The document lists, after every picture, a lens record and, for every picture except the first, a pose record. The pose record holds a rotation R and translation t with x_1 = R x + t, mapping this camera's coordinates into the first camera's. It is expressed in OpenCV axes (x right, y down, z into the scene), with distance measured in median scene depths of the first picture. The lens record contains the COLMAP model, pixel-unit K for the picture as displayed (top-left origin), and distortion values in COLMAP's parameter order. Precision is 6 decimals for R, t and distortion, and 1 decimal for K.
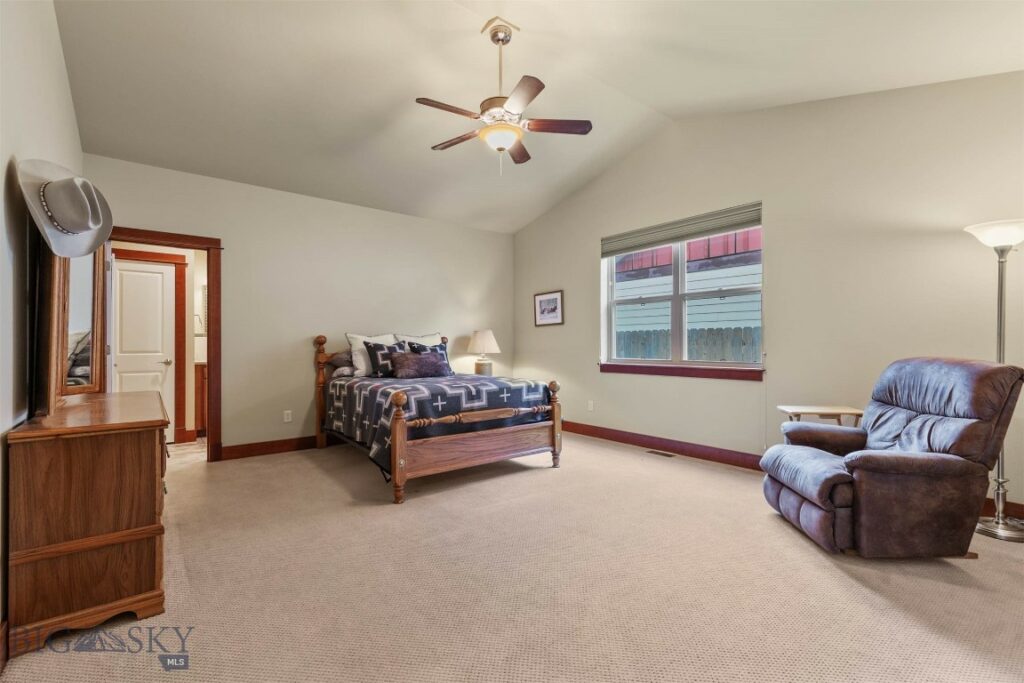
lens RADIAL K [[462.8, 0, 511.6], [0, 462.8, 349.4], [0, 0, 1]] dist [0.003446, -0.000338]
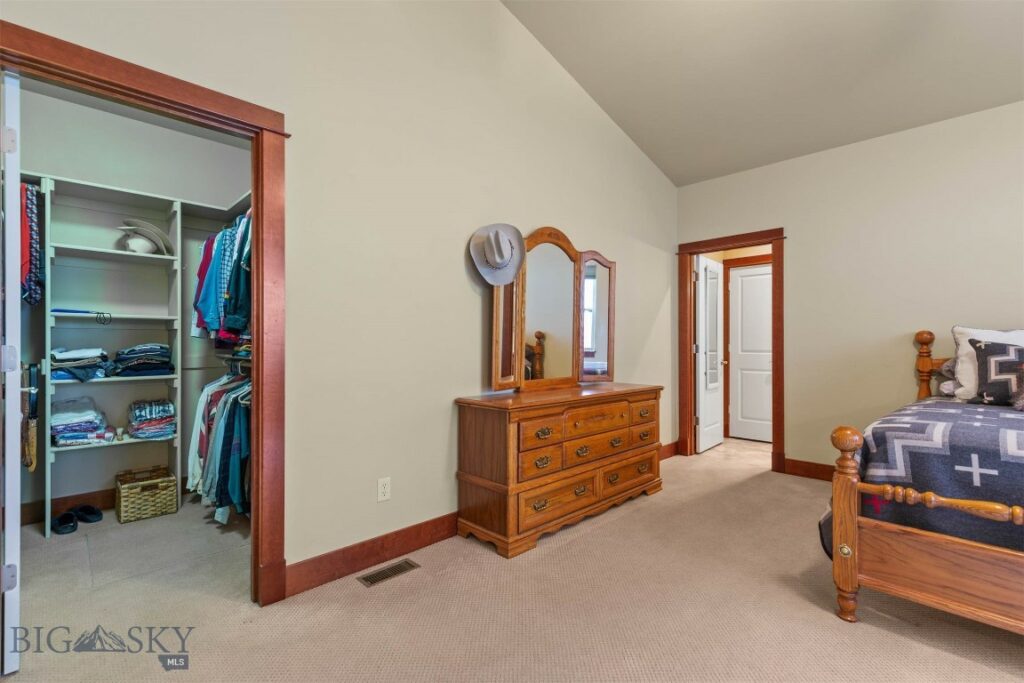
lens RADIAL K [[461.0, 0, 512.0], [0, 461.0, 341.5], [0, 0, 1]] dist [0.004934, 0.000249]
pose [[0.100506, -0.004210, -0.994928, 0.218826], [-0.011868, 0.999915, -0.005430, -0.004953], [0.994866, 0.012354, 0.100447, 0.392850]]
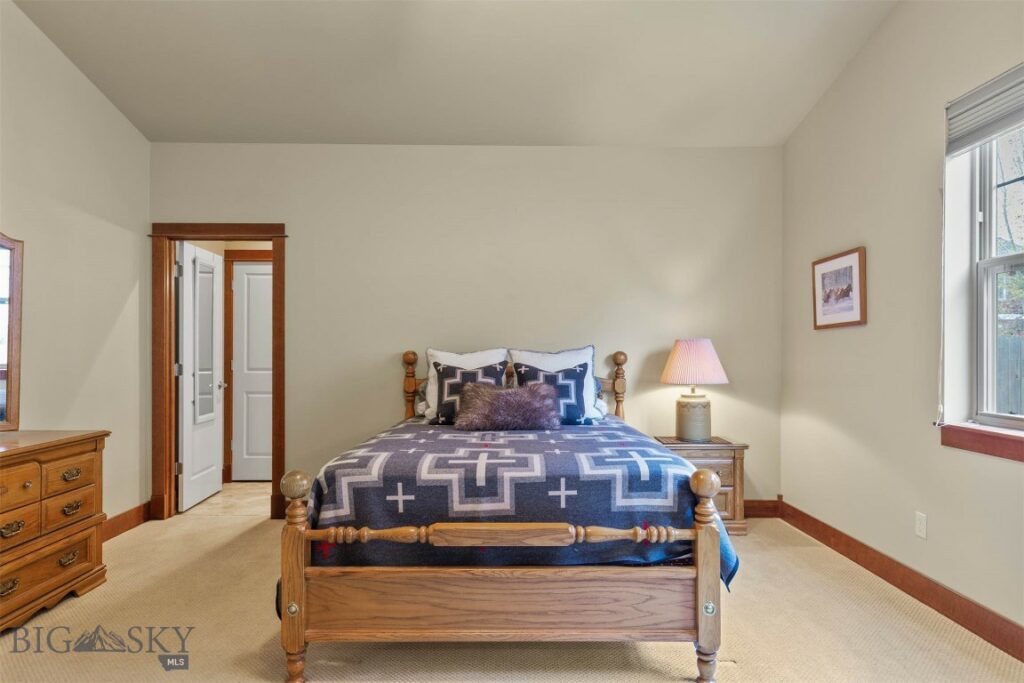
lens RADIAL K [[617.4, 0, 510.3], [0, 617.4, 348.4], [0, 0, 1]] dist [0.006962, 0.001338]
pose [[0.787331, 0.002524, -0.616526, 0.283778], [-0.009175, 0.999929, -0.007624, -0.032678], [0.616462, 0.011660, 0.787298, 0.447617]]
